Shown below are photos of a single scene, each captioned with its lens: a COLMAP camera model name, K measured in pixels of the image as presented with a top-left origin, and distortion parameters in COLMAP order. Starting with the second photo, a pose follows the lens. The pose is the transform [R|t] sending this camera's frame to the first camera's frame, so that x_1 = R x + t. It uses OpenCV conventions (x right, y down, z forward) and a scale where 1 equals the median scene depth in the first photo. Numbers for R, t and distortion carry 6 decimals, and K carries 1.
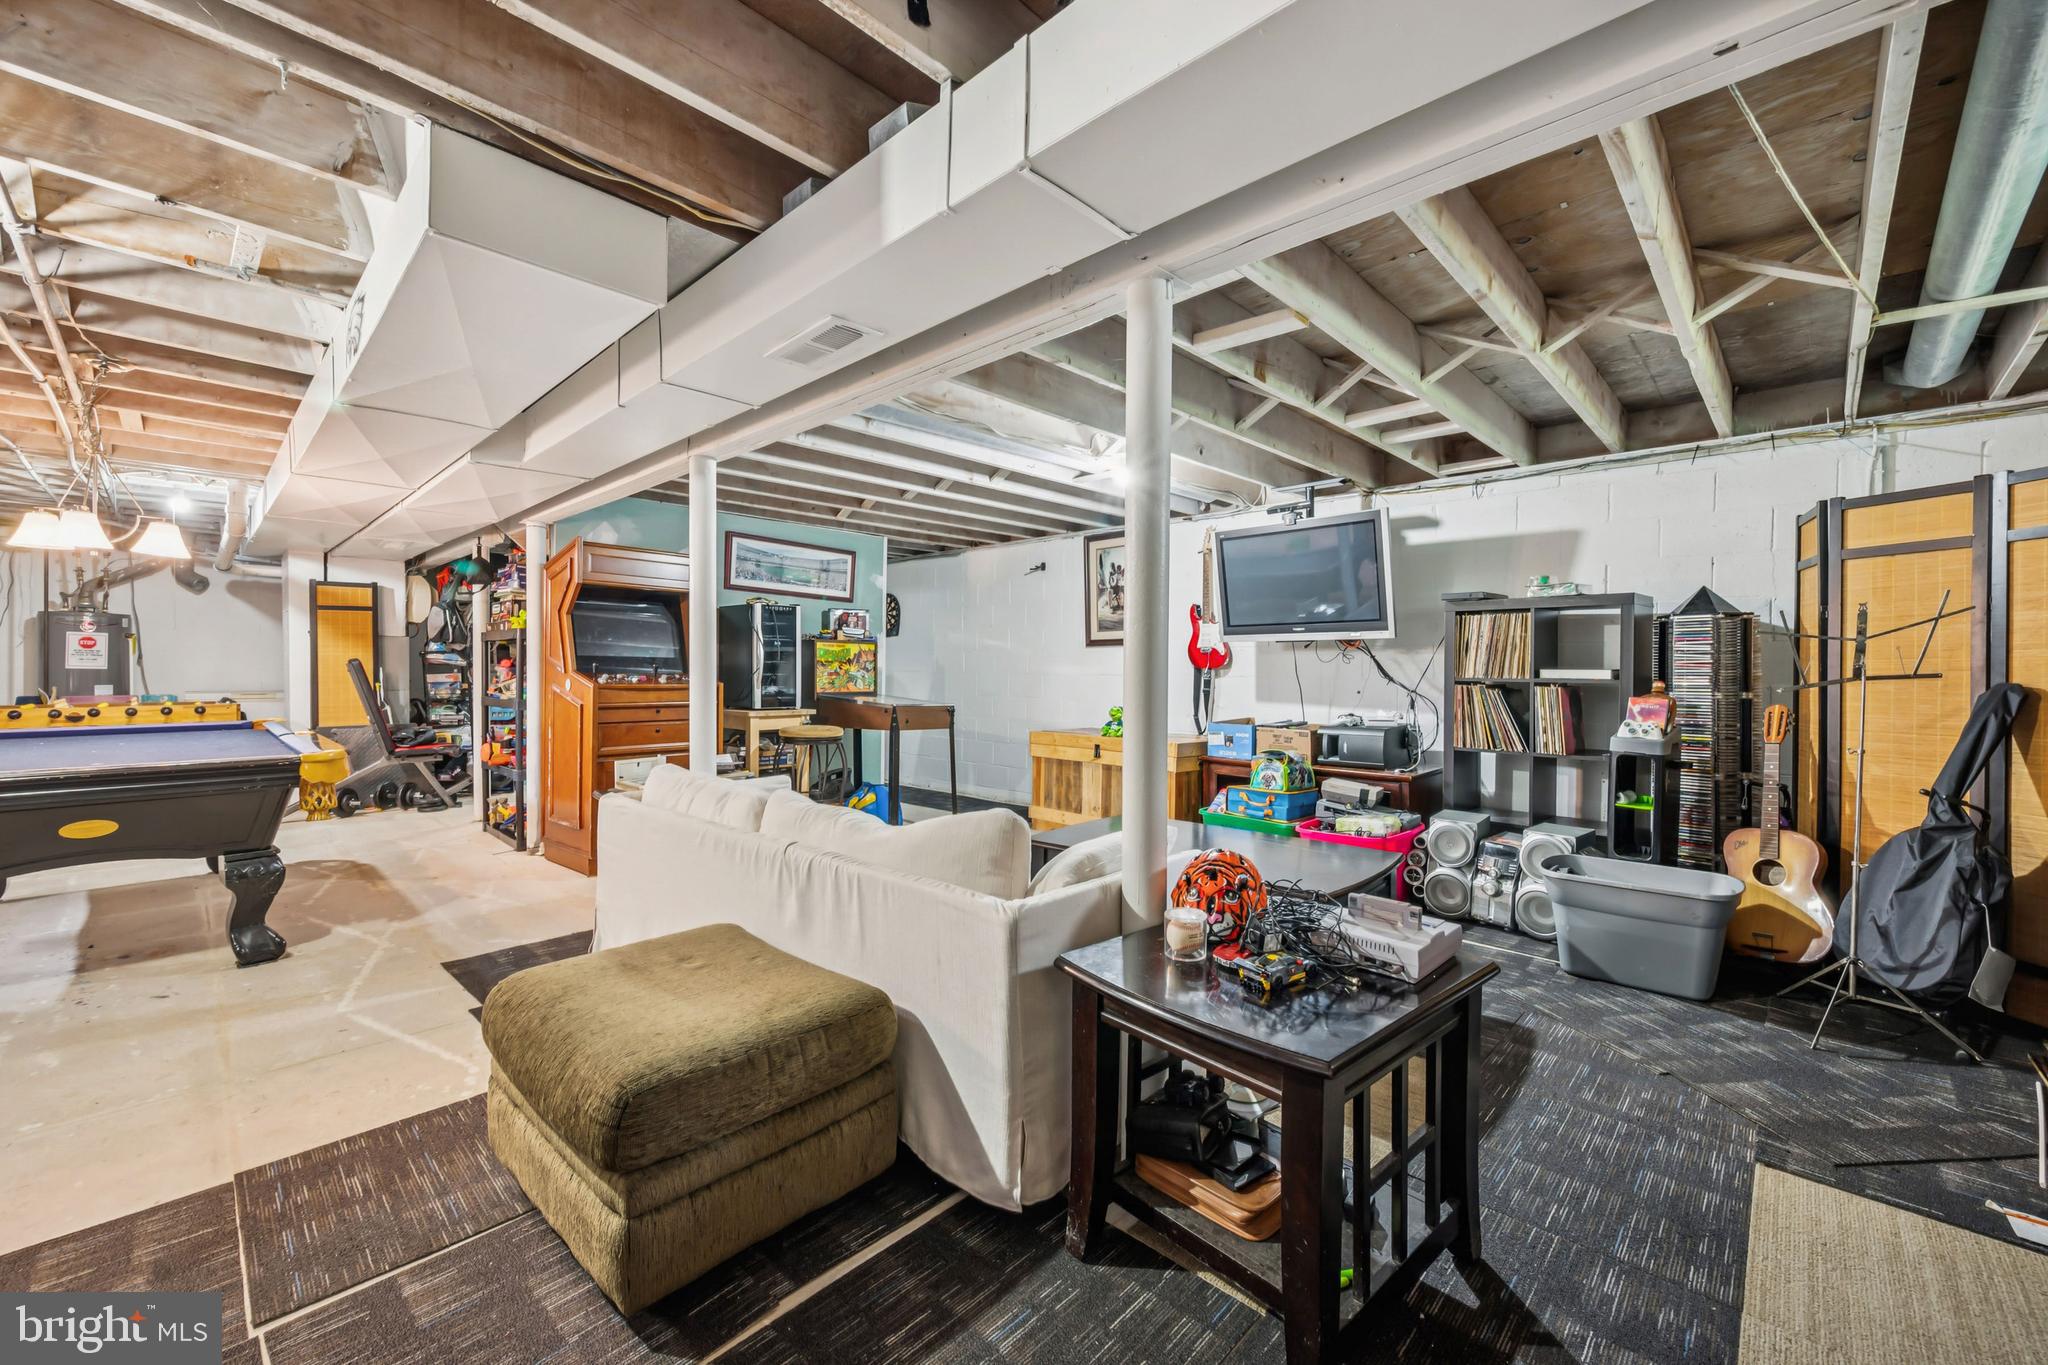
lens RADIAL K [[829.2, 0, 1025.3], [0, 829.2, 678.6], [0, 0, 1]] dist [0.001694, 0.000304]
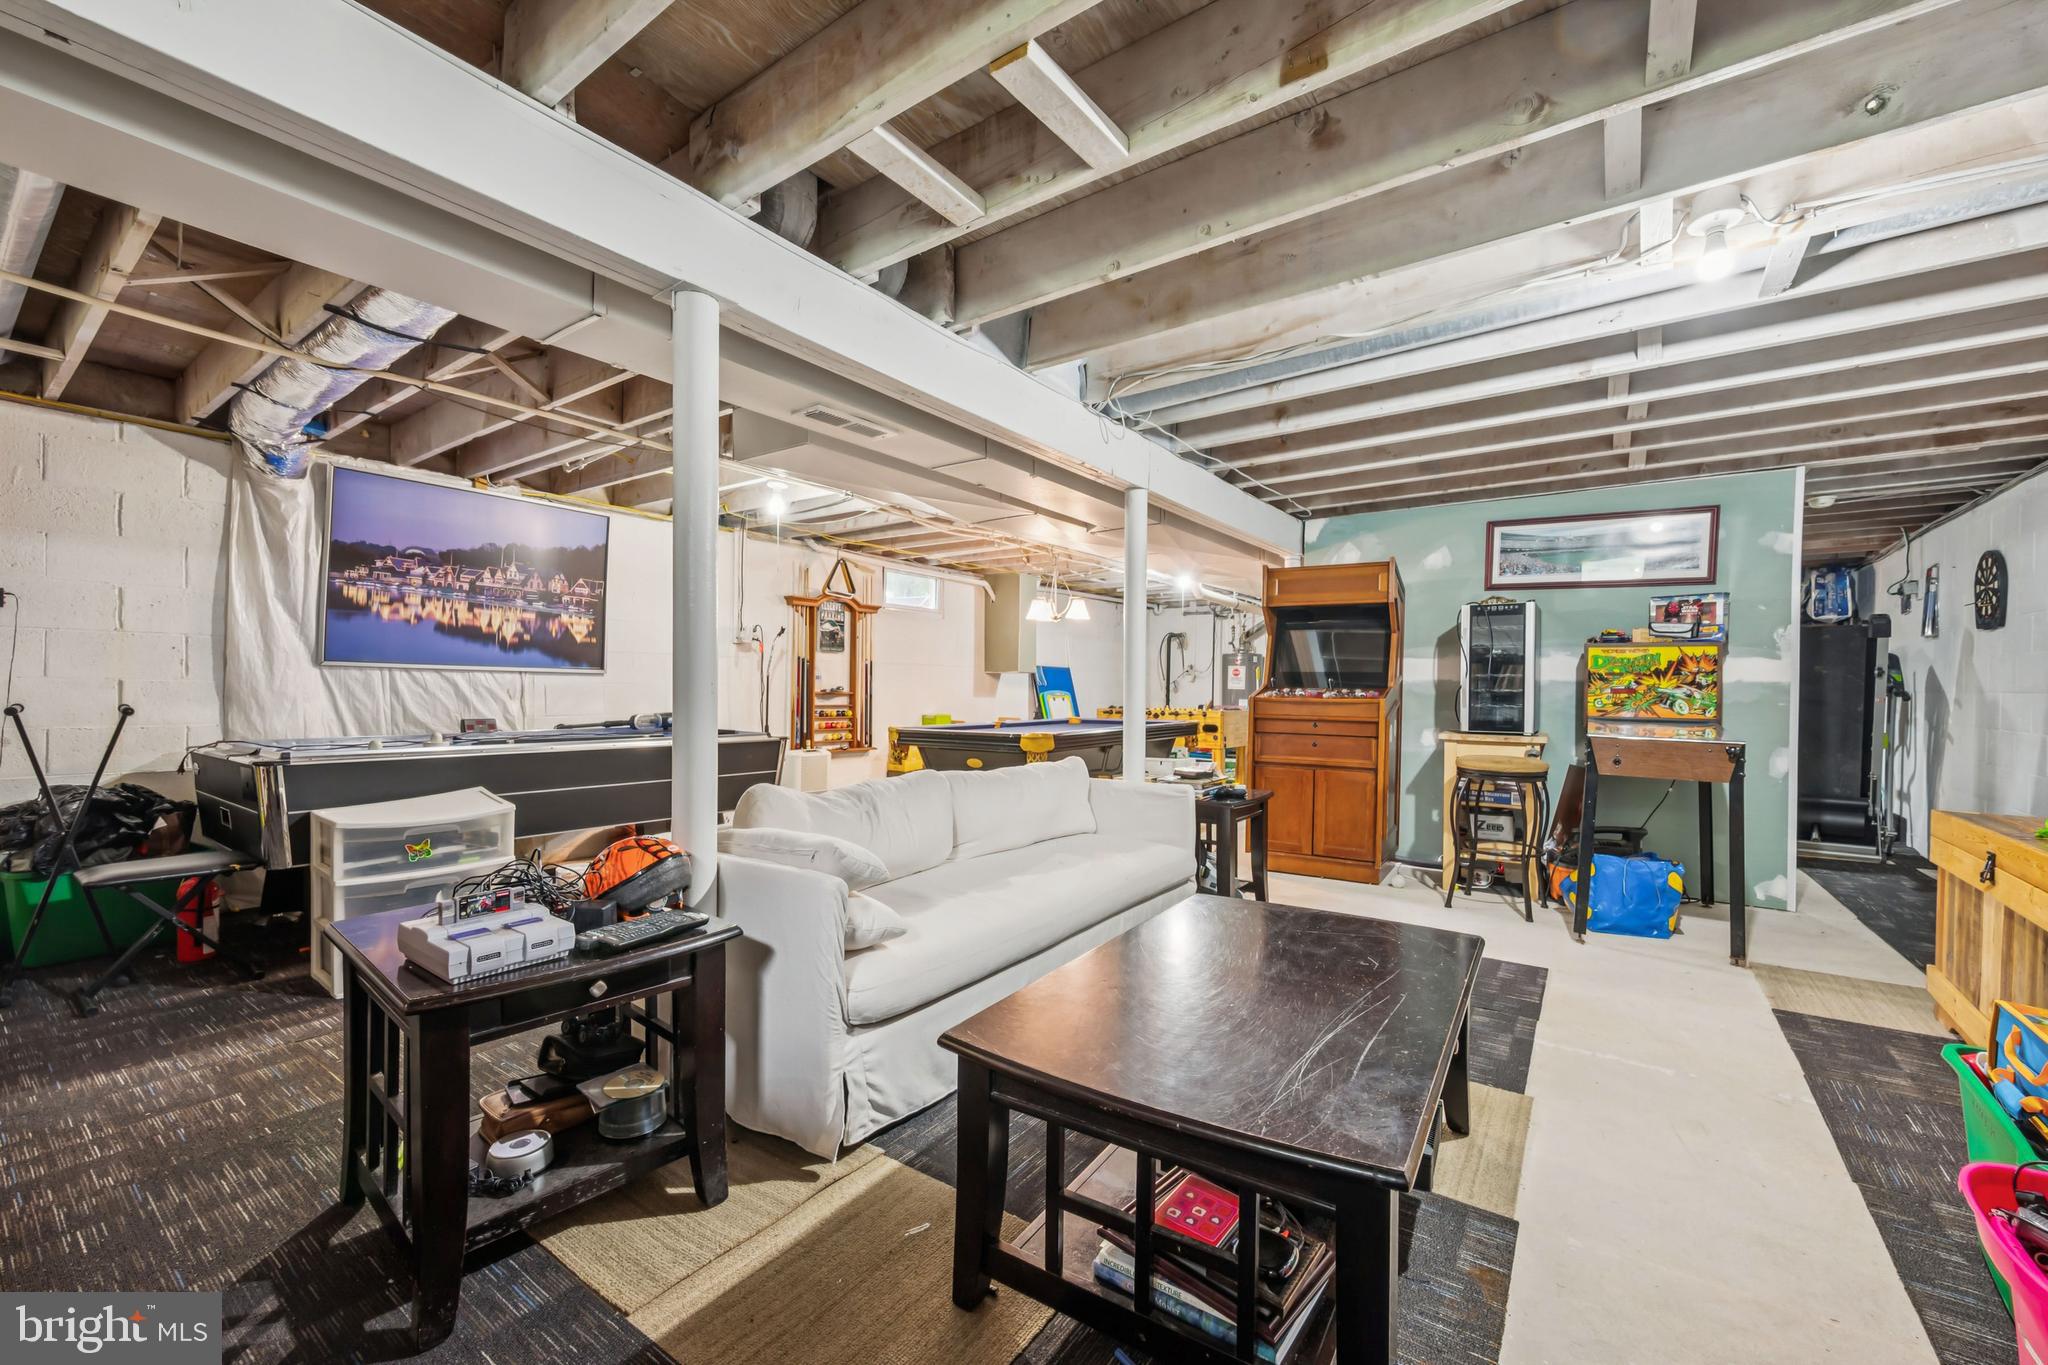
lens RADIAL K [[829.2, 0, 1021.6], [0, 829.2, 689.0], [0, 0, 1]] dist [0.001694, 0.000304]
pose [[0.131783, -0.005582, -0.991263, 0.410627], [-0.021788, 0.999726, -0.008526, 0.009897], [0.991039, 0.022721, 0.131625, 0.417203]]
